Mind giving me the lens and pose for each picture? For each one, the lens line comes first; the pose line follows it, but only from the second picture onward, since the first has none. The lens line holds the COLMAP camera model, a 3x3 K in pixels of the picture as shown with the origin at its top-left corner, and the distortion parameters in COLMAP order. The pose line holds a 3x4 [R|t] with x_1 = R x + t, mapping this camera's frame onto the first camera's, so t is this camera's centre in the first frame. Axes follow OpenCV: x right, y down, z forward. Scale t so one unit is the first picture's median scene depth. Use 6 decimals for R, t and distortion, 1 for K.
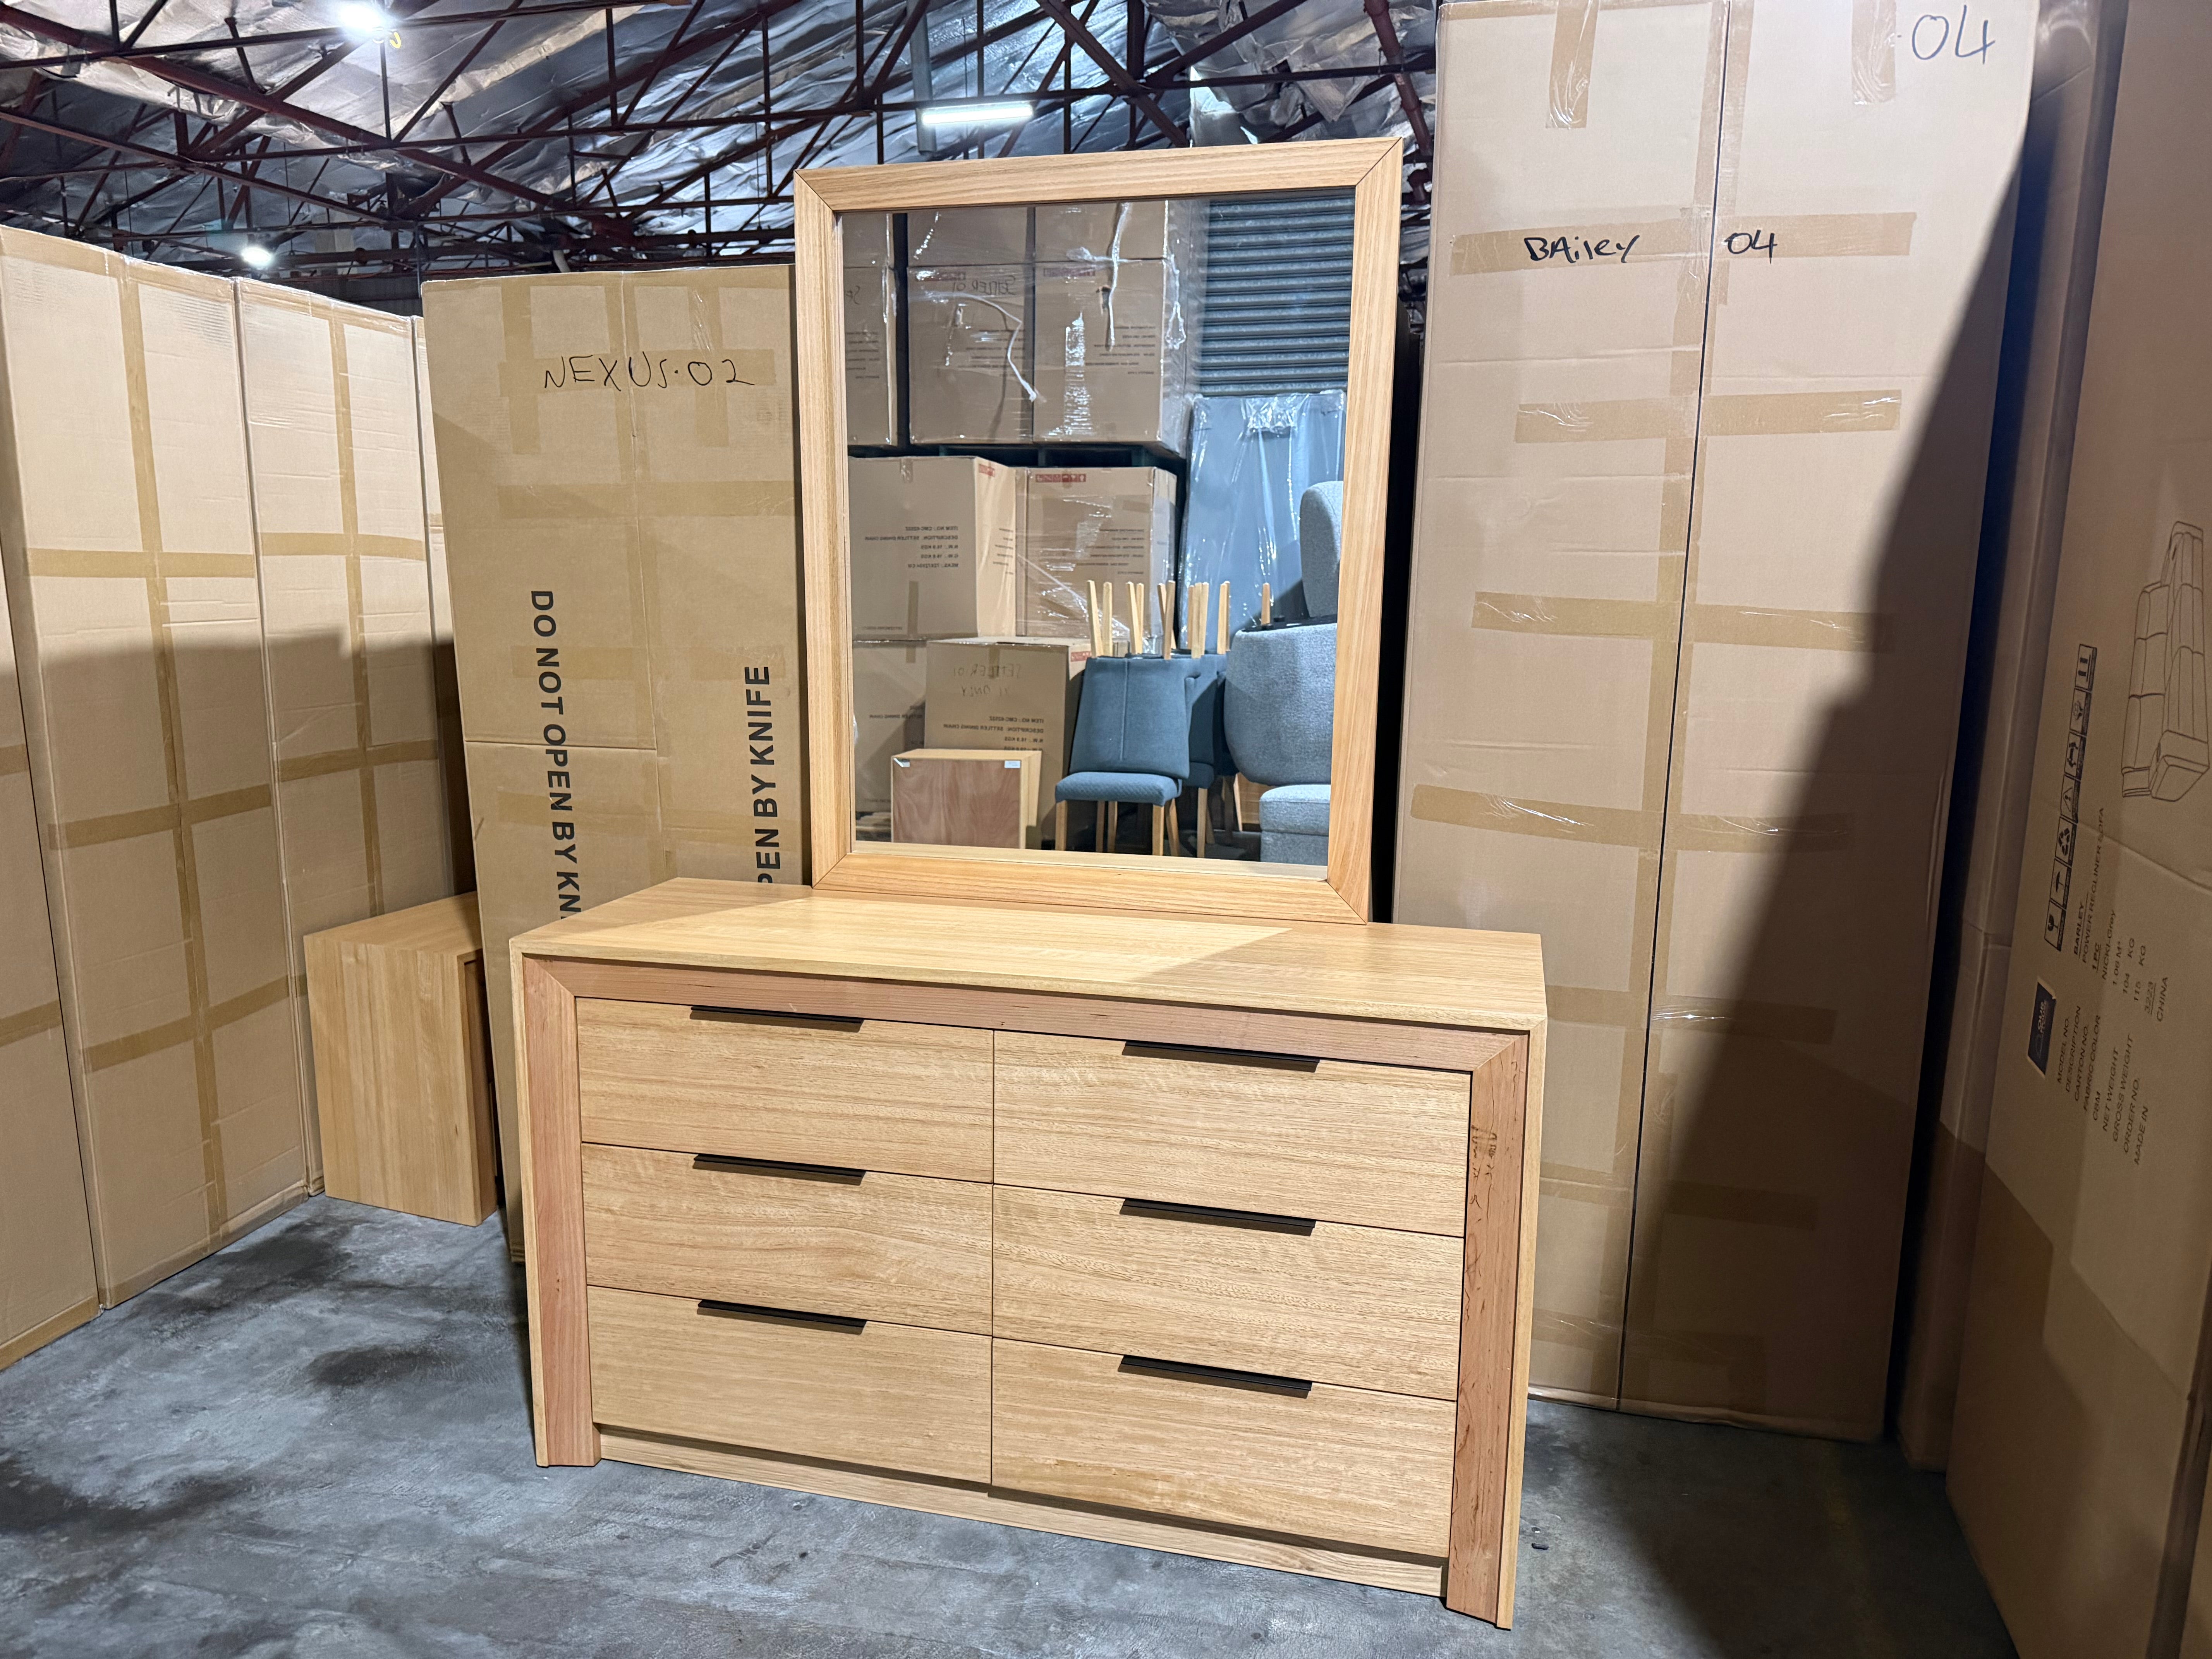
lens RADIAL K [[1625.7, 0, 1106.1], [0, 1625.7, 831.6], [0, 0, 1]] dist [0.018902, -0.025273]
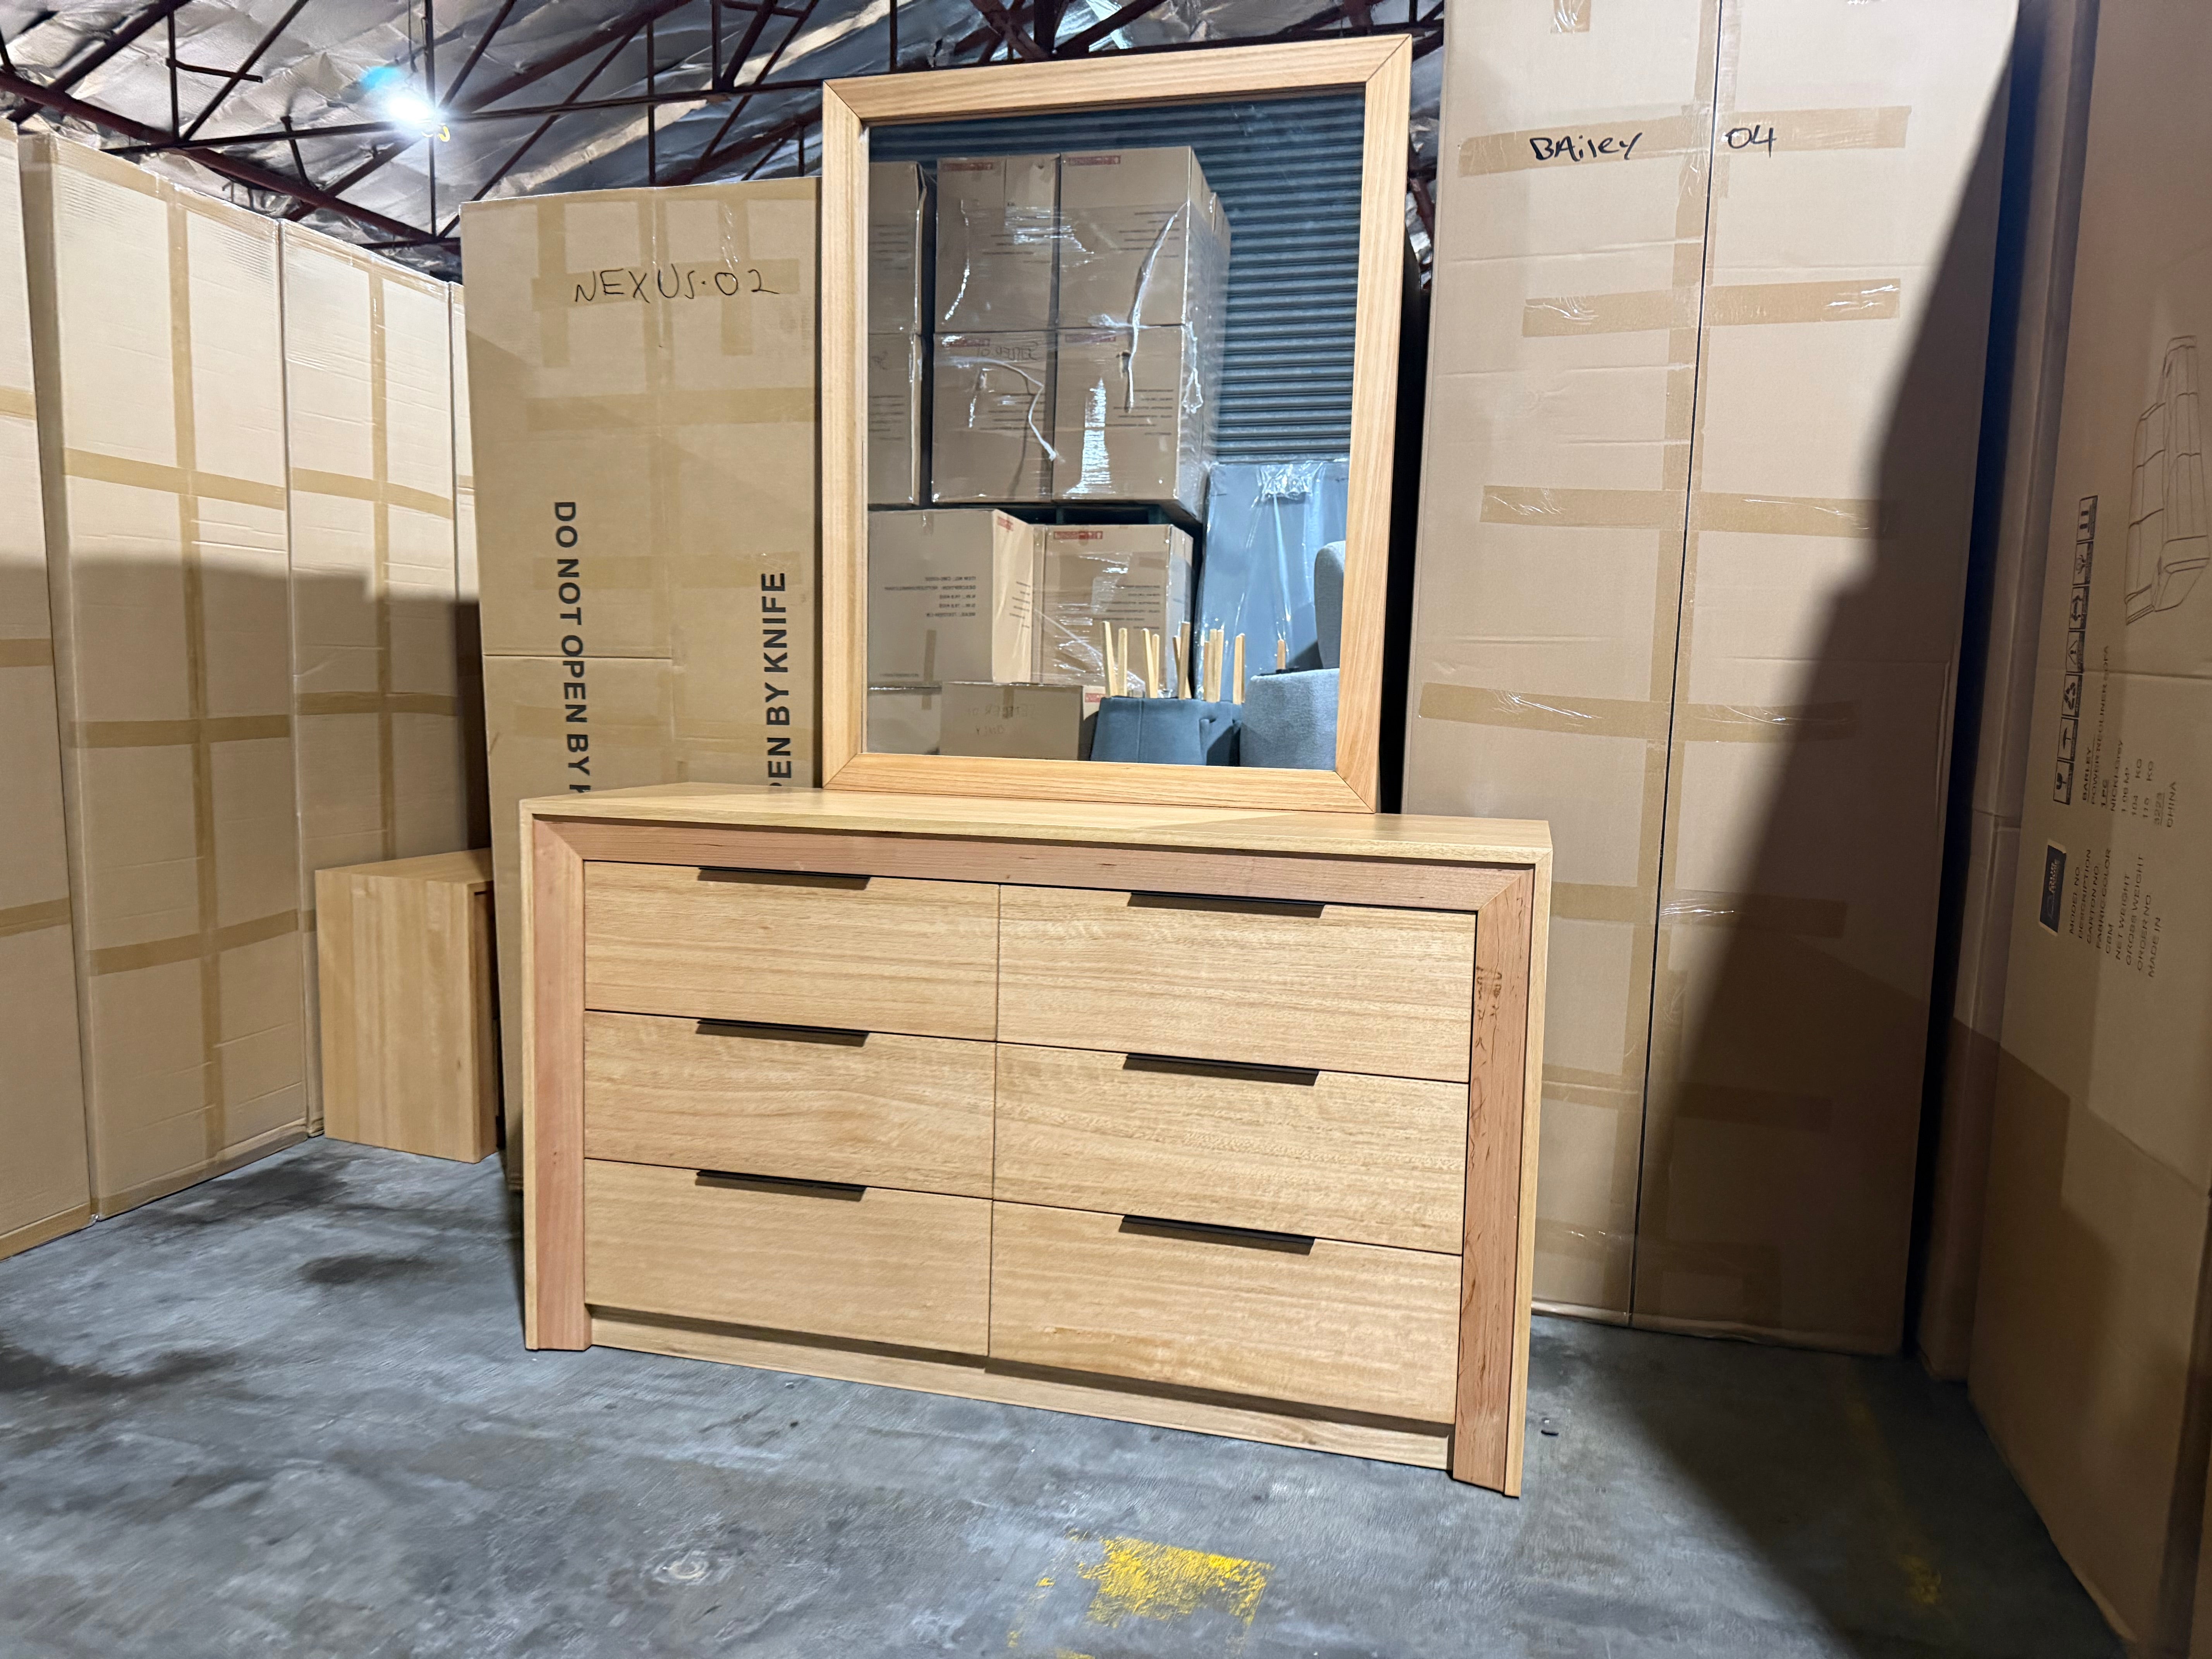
lens RADIAL K [[1624.4, 0, 1108.0], [0, 1624.4, 841.0], [0, 0, 1]] dist [0.027672, -0.038517]
pose [[0.999859, 0.014462, -0.008555, 0.004796], [-0.015018, 0.997501, -0.069038, 0.133304], [0.007535, 0.069157, 0.997577, 0.001382]]
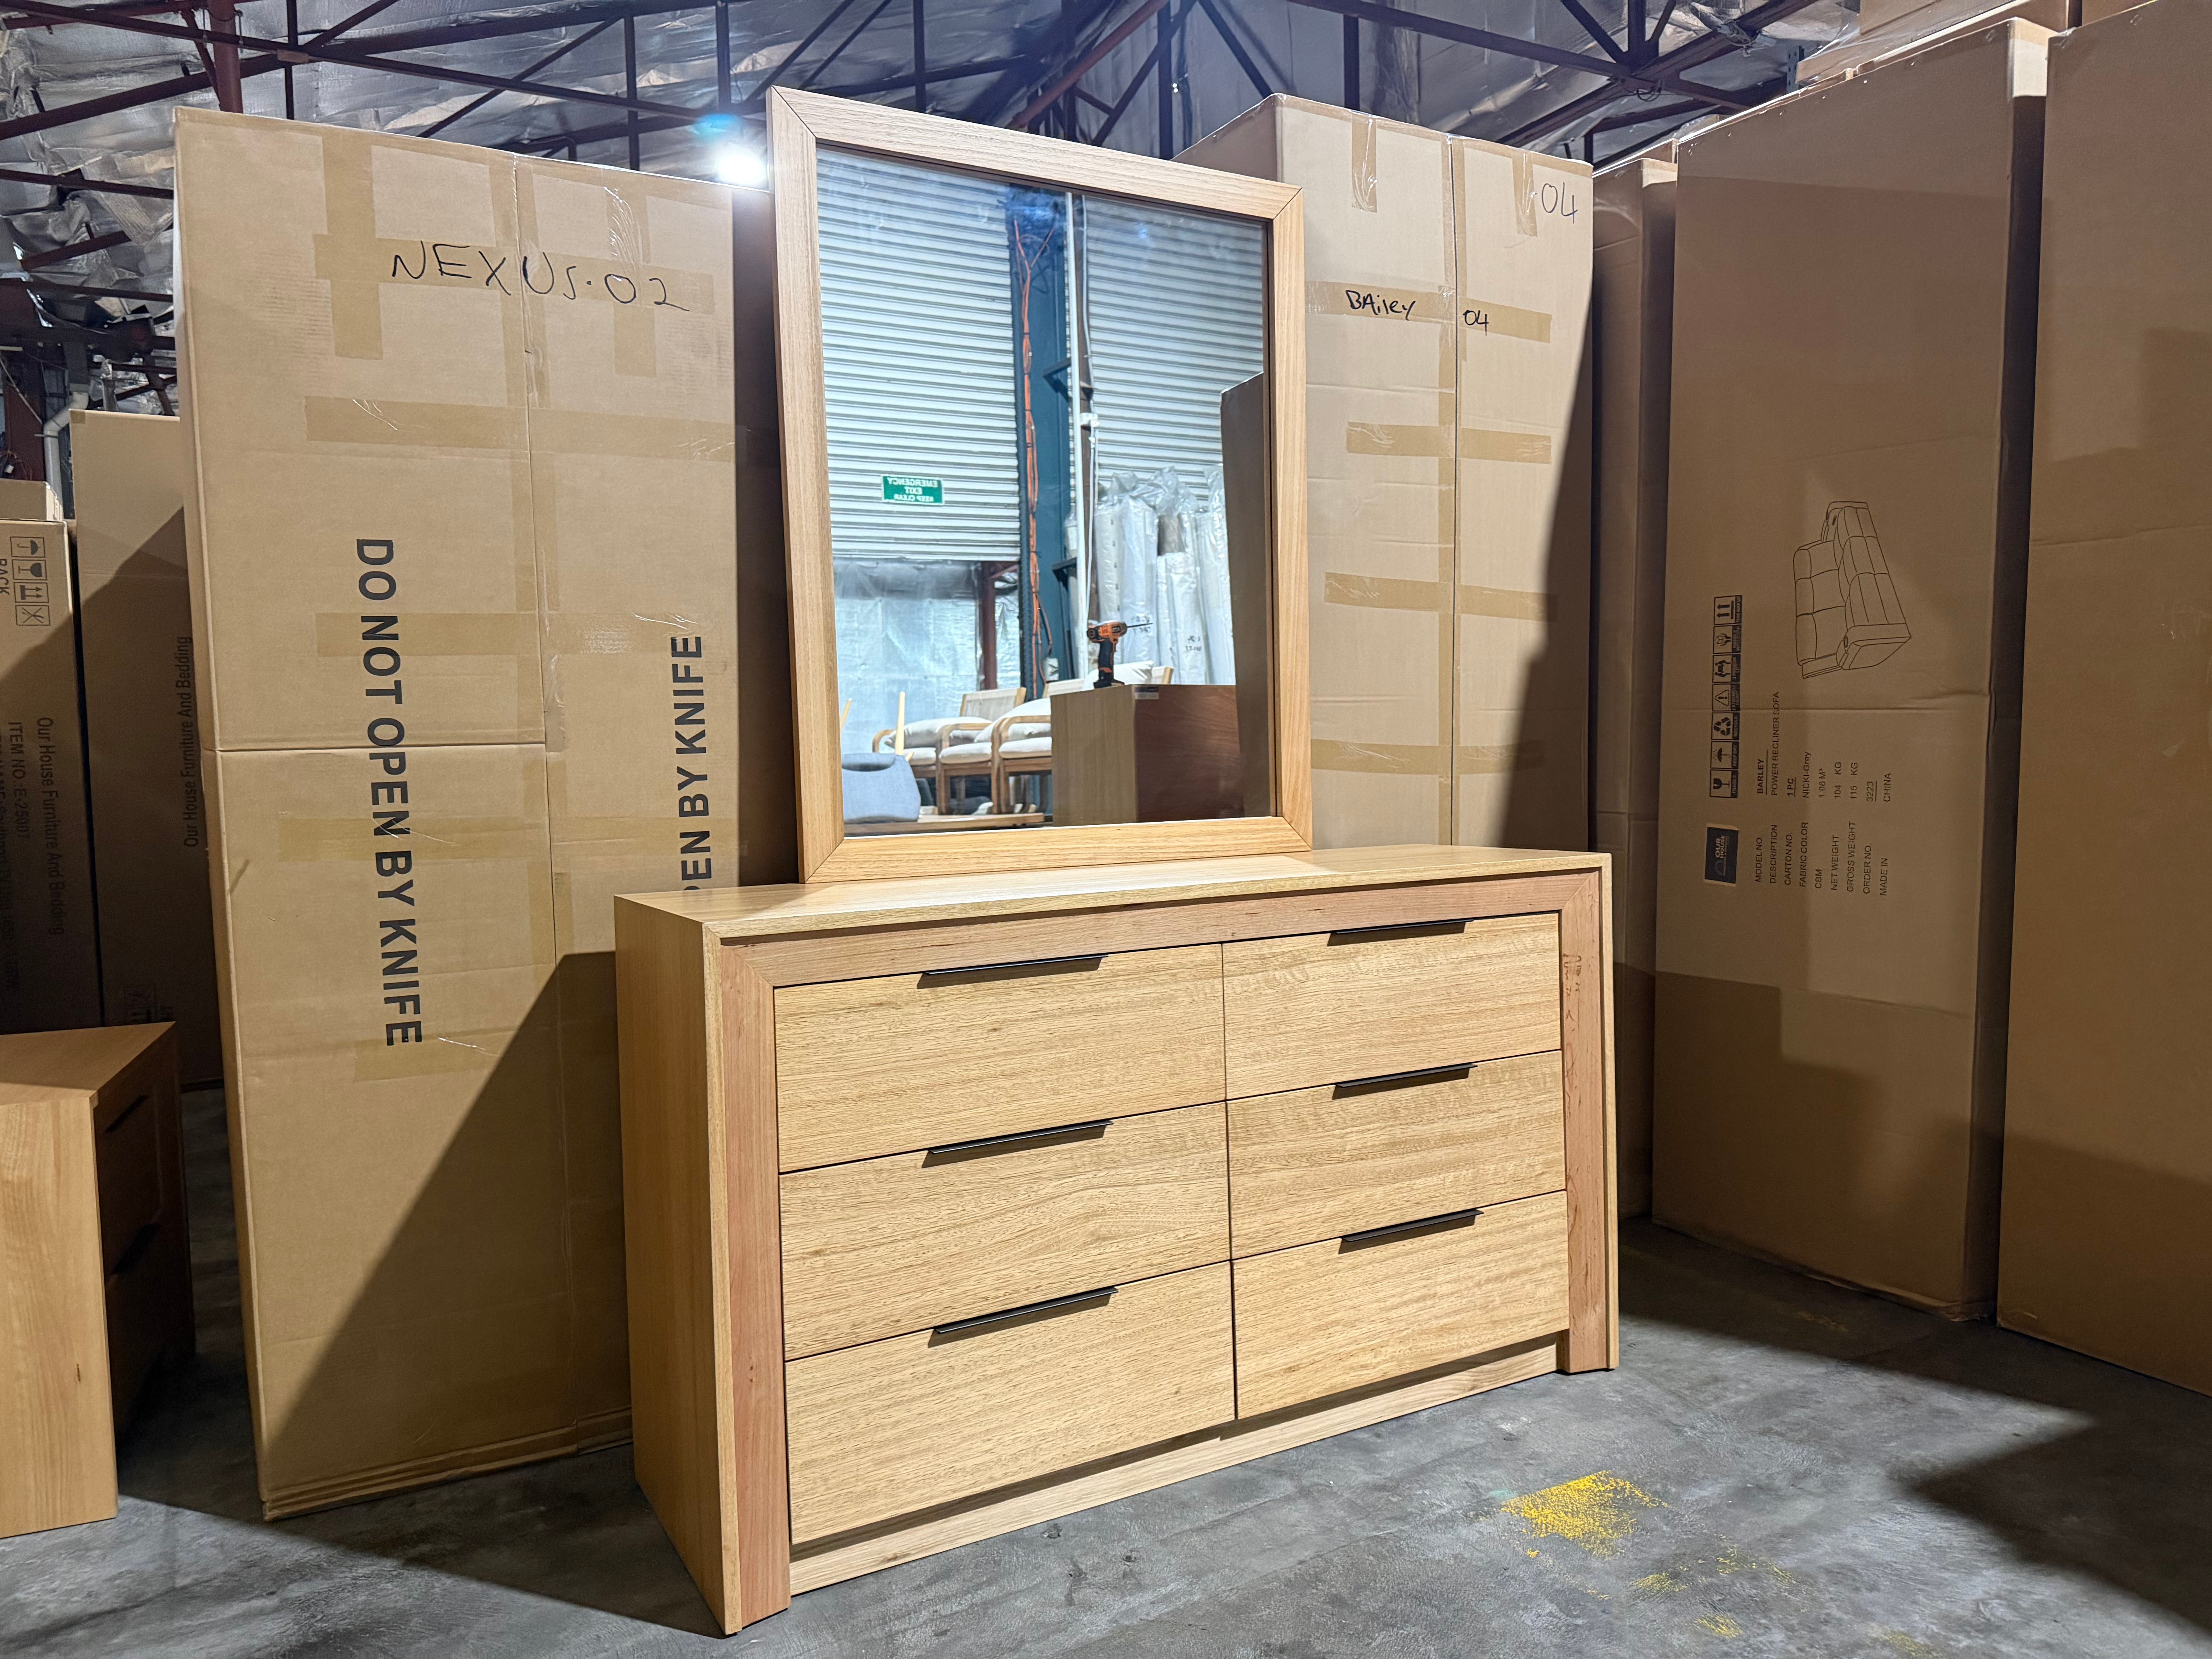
lens RADIAL K [[1612.3, 0, 1163.0], [0, 1612.3, 826.1], [0, 0, 1]] dist [0.004636, -0.007178]
pose [[0.700963, -0.060874, 0.710595, -0.651373], [0.150735, 0.986488, -0.064183, 0.088636], [-0.697087, 0.152101, 0.700668, 0.253795]]
